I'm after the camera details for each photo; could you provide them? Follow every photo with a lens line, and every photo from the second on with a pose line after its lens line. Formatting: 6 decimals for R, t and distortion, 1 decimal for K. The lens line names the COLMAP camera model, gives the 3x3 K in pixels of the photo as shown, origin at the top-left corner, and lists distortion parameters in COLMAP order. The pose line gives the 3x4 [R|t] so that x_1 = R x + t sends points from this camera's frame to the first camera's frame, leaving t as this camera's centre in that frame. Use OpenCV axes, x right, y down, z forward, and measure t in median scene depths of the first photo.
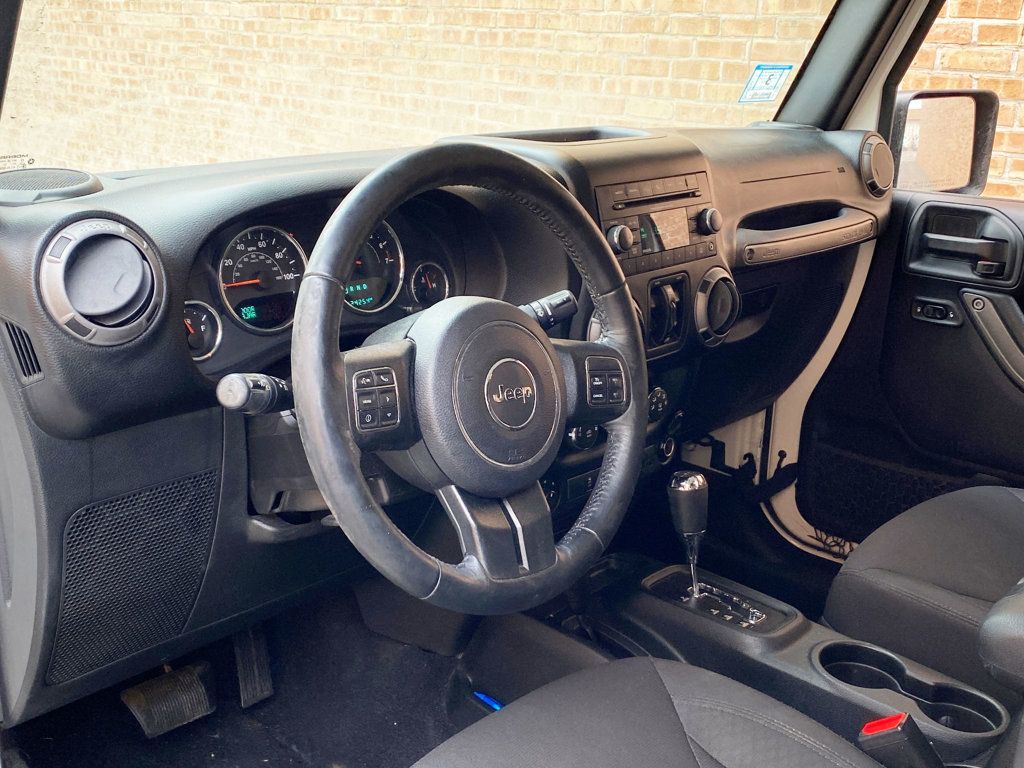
lens RADIAL K [[1029.8, 0, 512.0], [0, 1029.8, 384.0], [0, 0, 1]] dist [-0.004693, -0.004460]
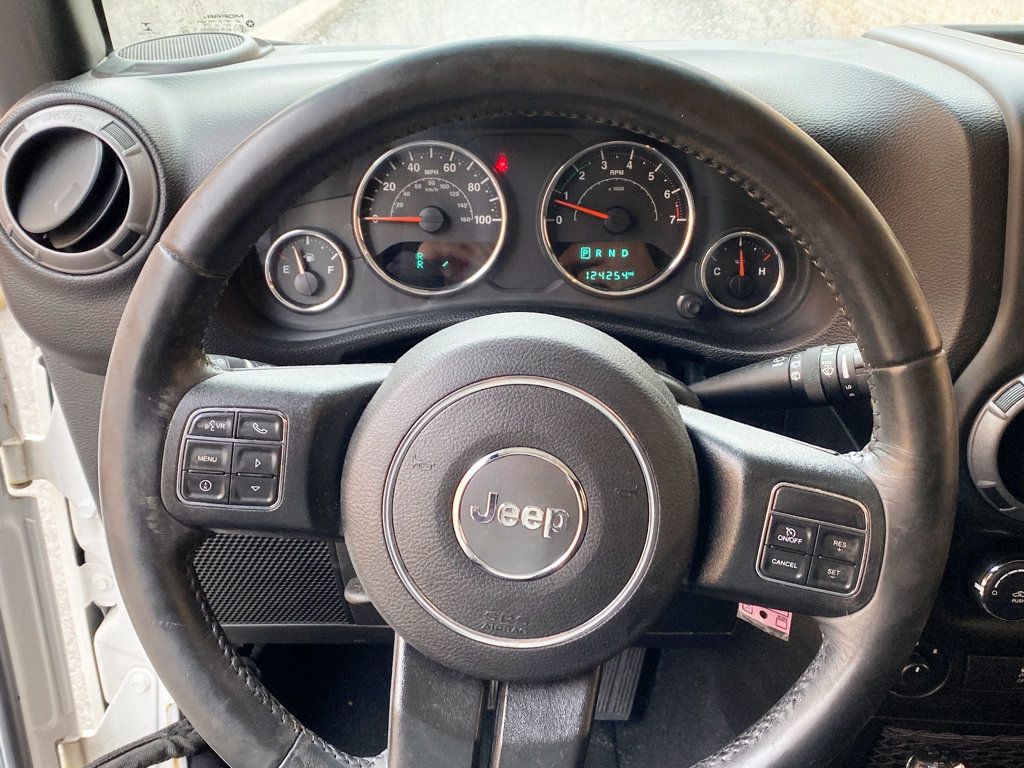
lens RADIAL K [[1029.8, 0, 512.0], [0, 1029.8, 384.0], [0, 0, 1]] dist [-0.004693, -0.004460]
pose [[0.716396, 0.268959, -0.643769, 0.275012], [-0.204750, 0.963128, 0.174534, -0.126638], [0.666974, 0.006777, 0.745050, 0.520594]]
